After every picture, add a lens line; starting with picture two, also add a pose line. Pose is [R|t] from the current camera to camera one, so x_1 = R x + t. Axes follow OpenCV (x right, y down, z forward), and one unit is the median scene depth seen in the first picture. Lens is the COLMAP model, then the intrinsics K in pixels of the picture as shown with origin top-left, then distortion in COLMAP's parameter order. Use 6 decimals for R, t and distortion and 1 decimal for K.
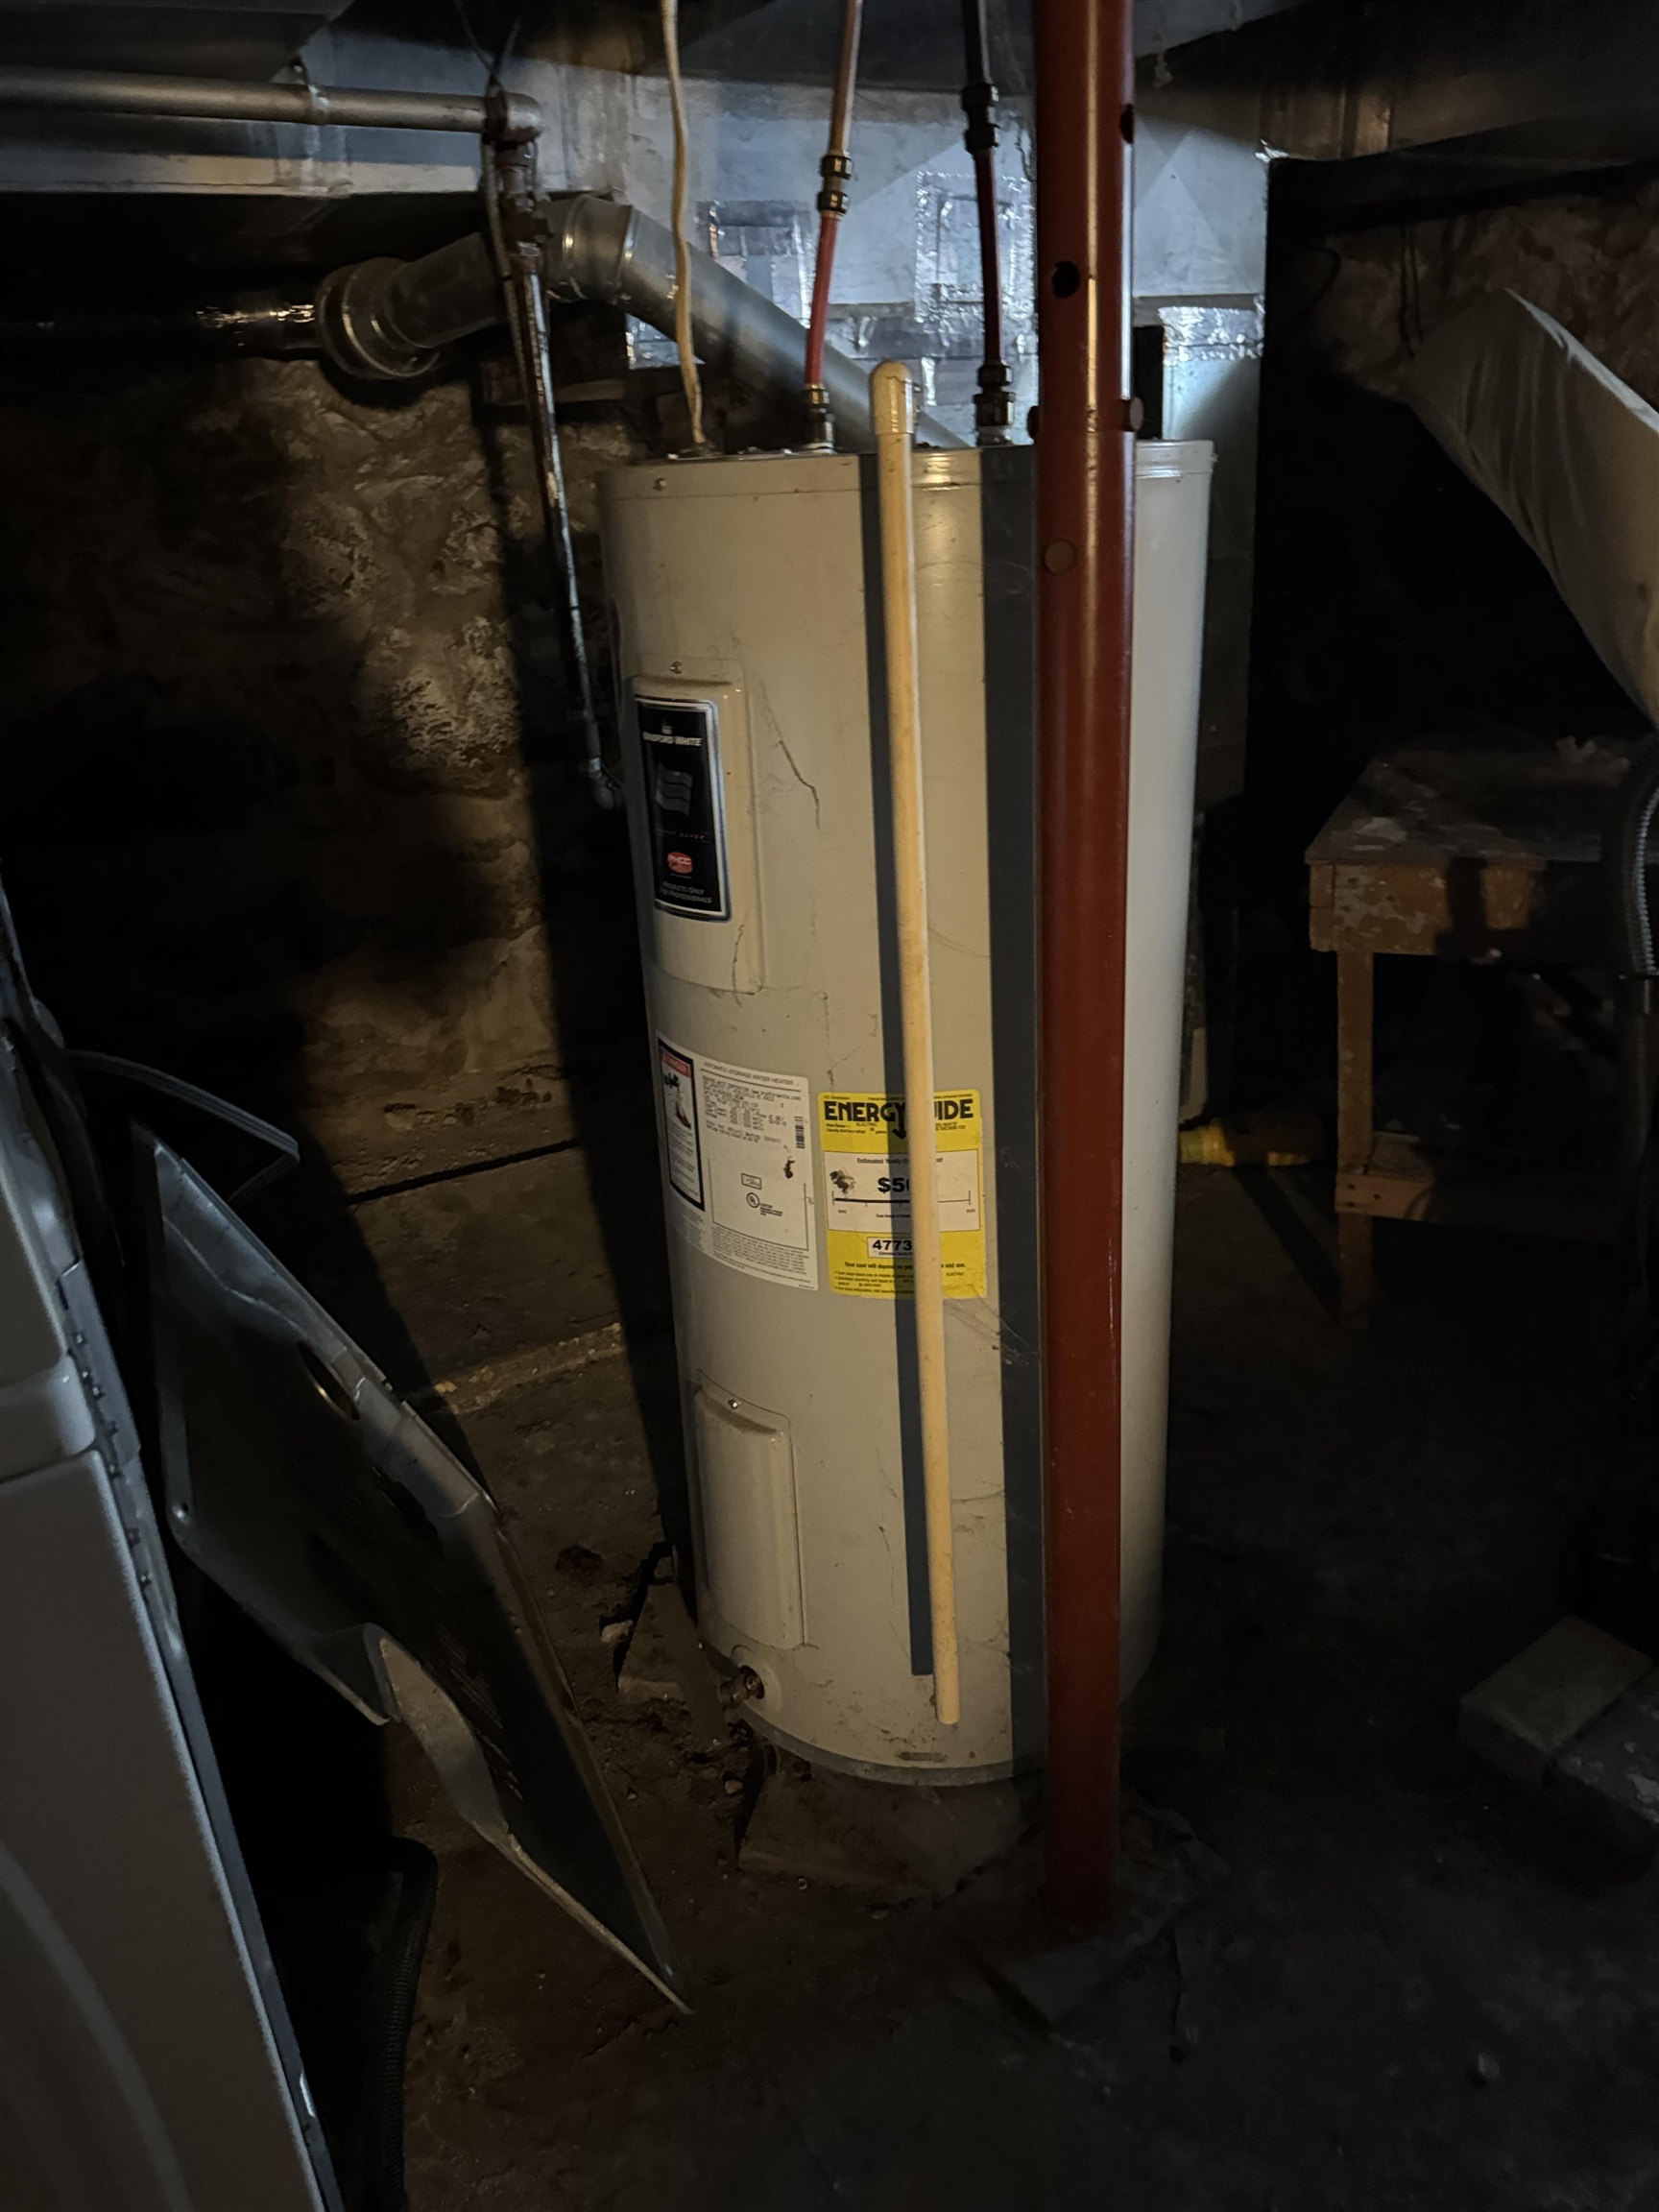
lens RADIAL K [[1557.7, 0, 838.1], [0, 1557.7, 1117.1], [0, 0, 1]] dist [0.061339, -0.077535]
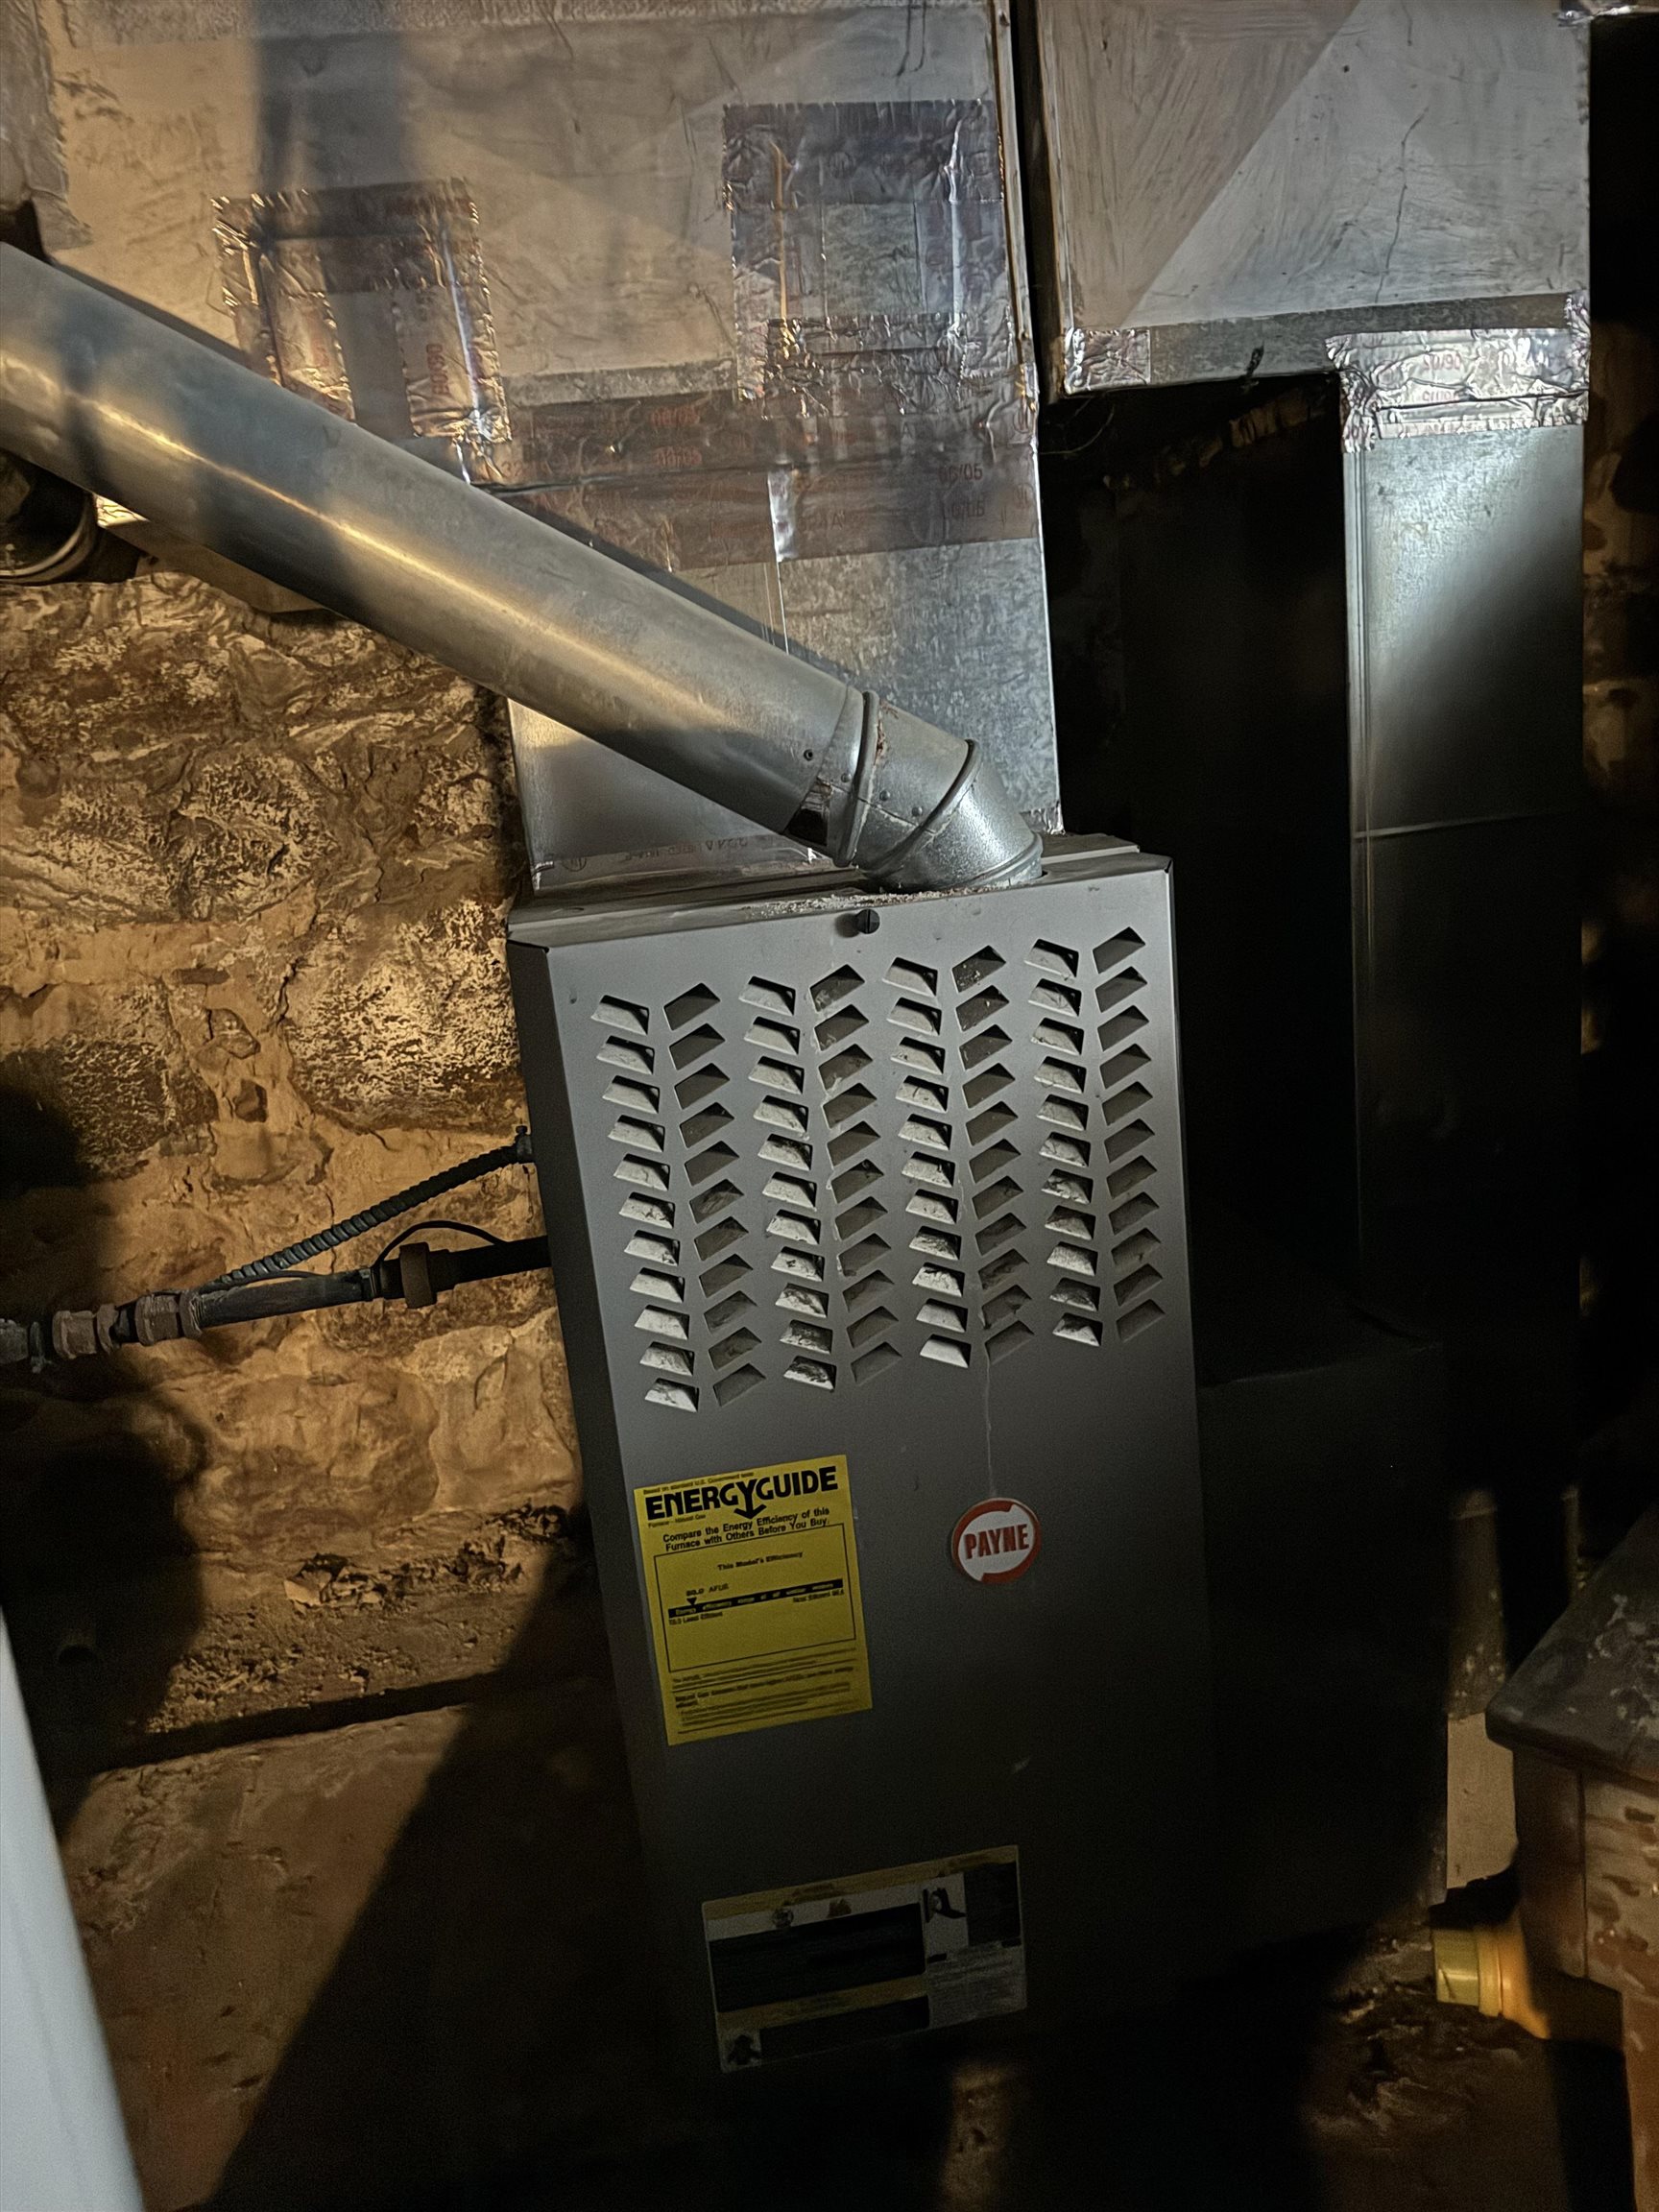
lens RADIAL K [[1557.7, 0, 837.1], [0, 1557.7, 1125.6], [0, 0, 1]] dist [0.061339, -0.077535]
pose [[0.943684, 0.050483, -0.326973, 0.177287], [-0.085771, 0.991832, -0.094411, -0.168655], [0.319536, 0.117139, 0.940306, 0.408527]]
